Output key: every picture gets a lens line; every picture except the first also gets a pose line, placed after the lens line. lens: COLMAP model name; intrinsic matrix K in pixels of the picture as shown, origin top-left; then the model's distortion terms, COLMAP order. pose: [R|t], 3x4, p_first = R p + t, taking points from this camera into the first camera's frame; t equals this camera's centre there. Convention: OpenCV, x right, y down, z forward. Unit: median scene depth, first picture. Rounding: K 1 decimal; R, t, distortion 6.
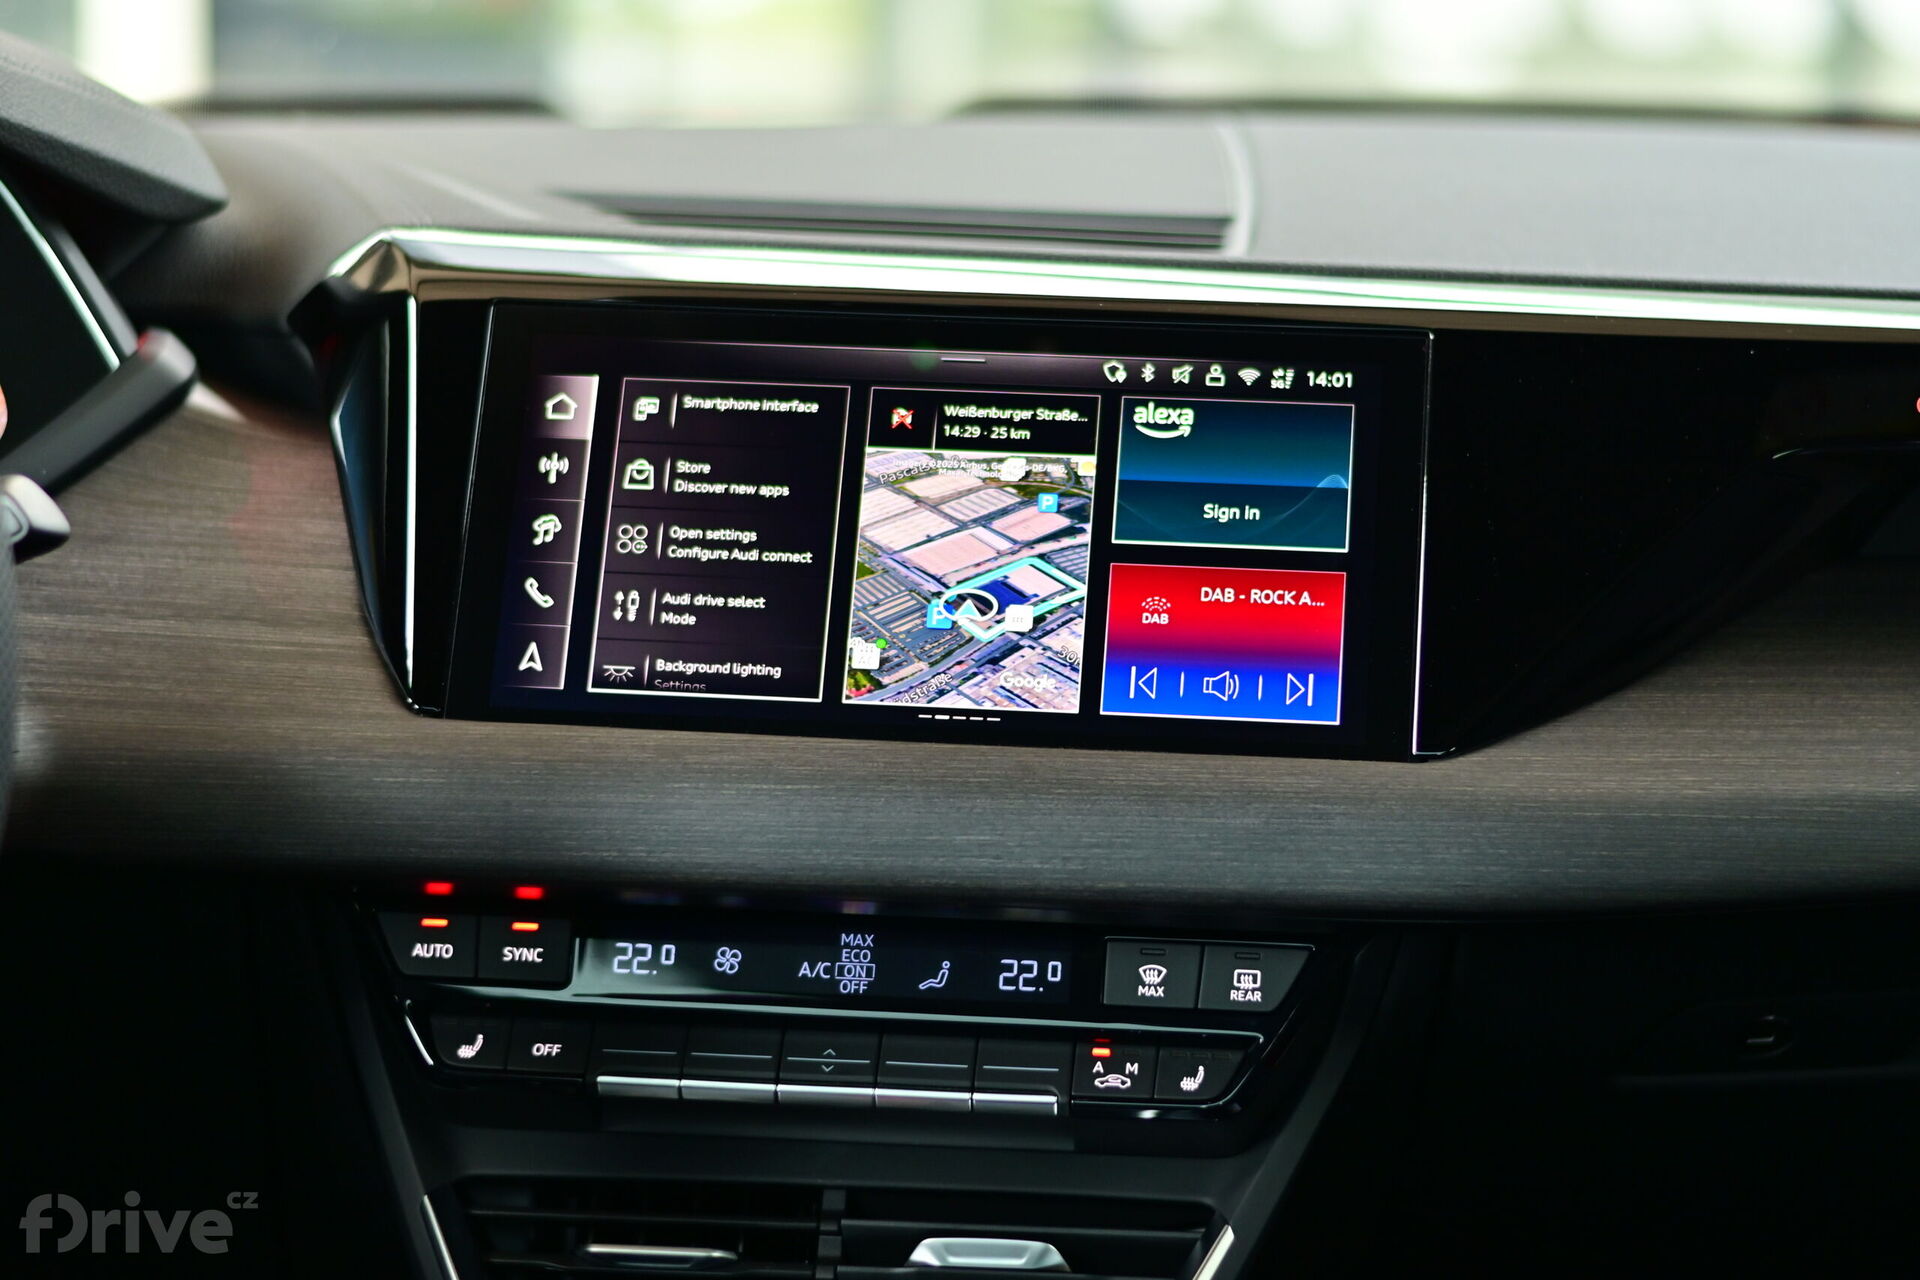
lens RADIAL K [[4132.2, 0, 960.6], [0, 4132.2, 797.7], [0, 0, 1]] dist [0.018660, -0.425344]
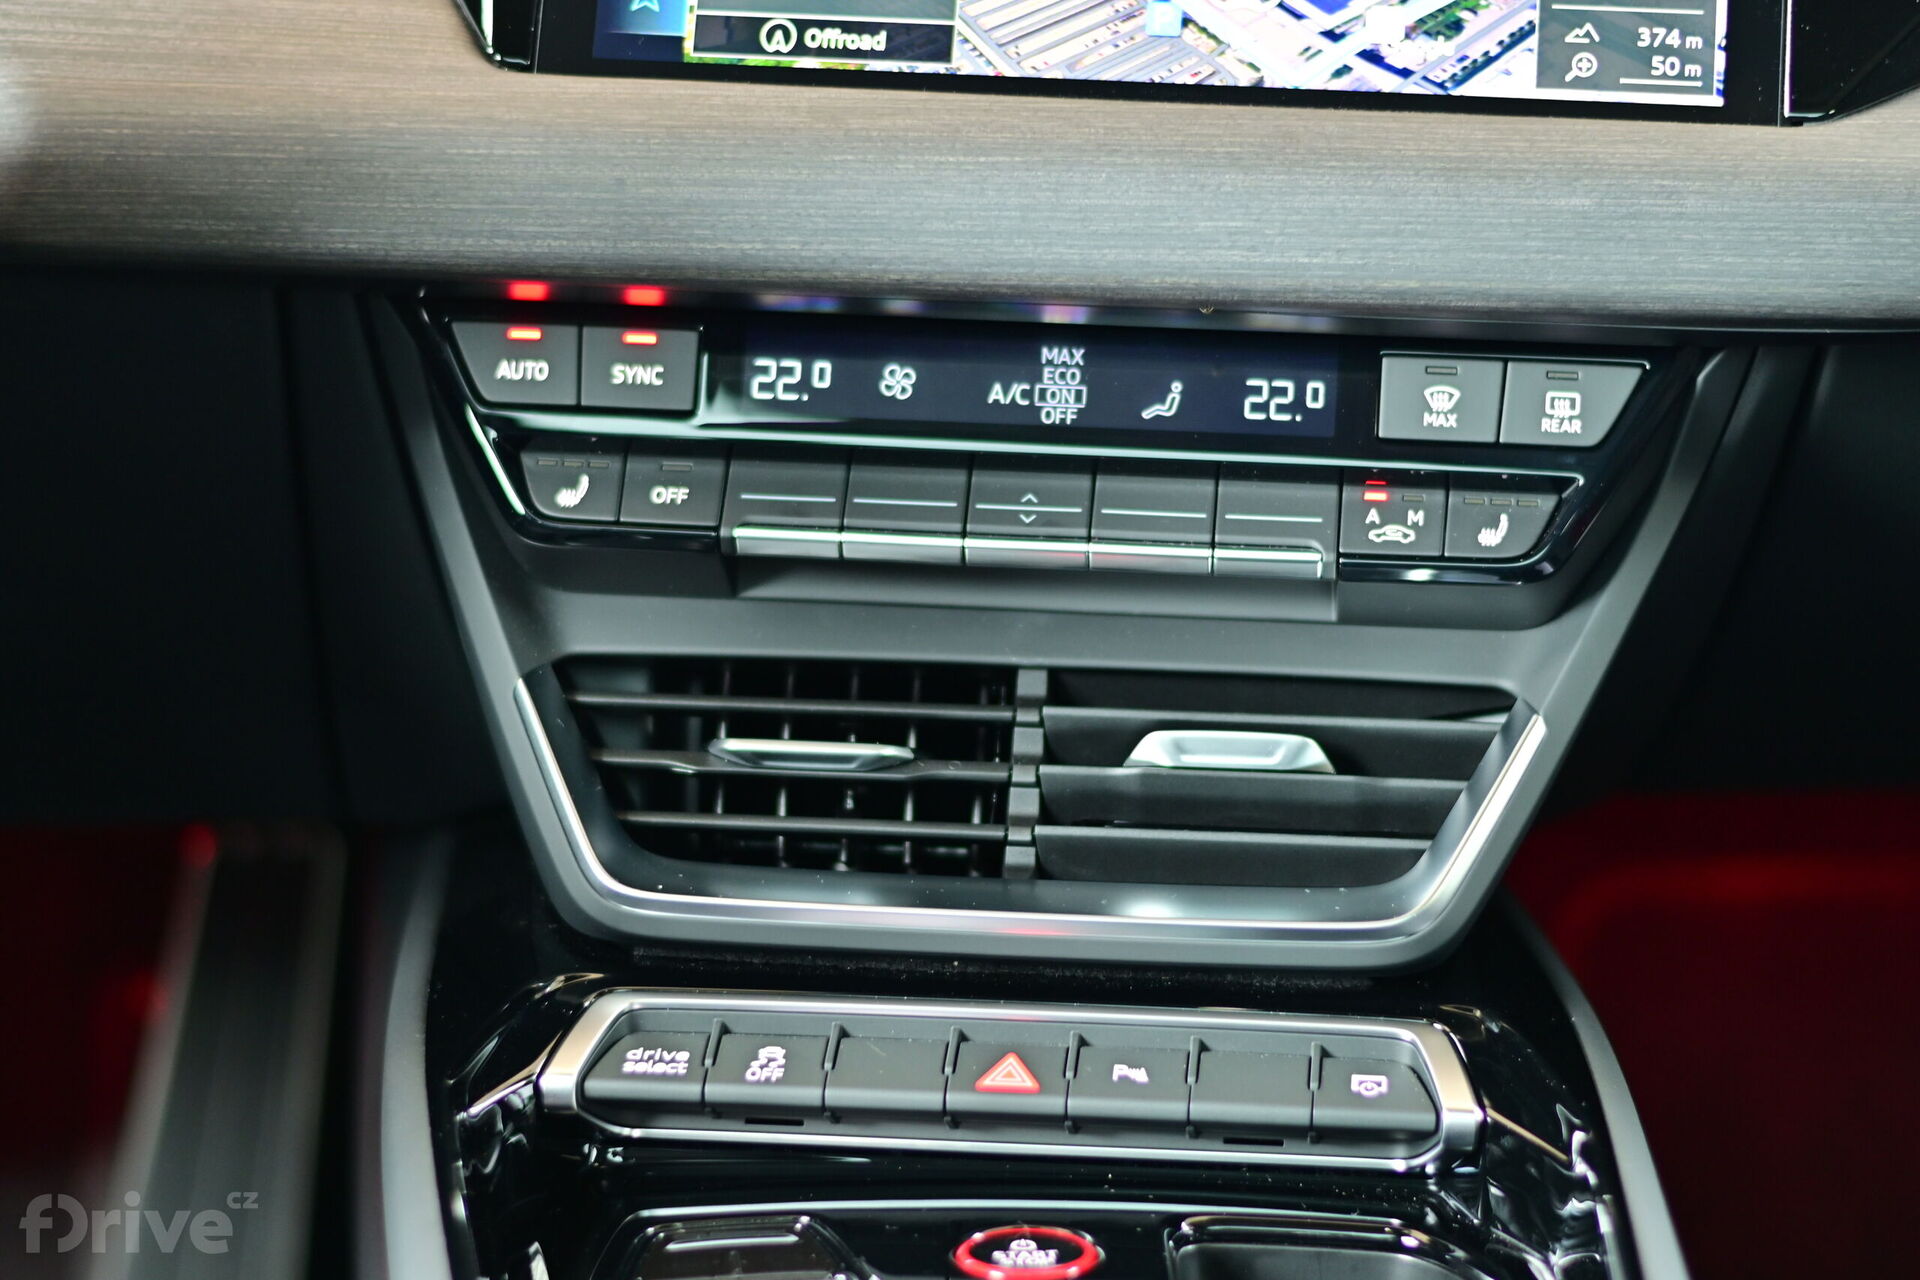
lens RADIAL K [[4175.0, 0, 960.0], [0, 4175.0, 640.0], [0, 0, 1]] dist [-0.014365, -0.095492]
pose [[0.999906, -0.003168, 0.013365, -0.056037], [0.001774, 0.994675, 0.103050, 0.006375], [-0.013621, -0.103016, 0.994586, 0.204835]]
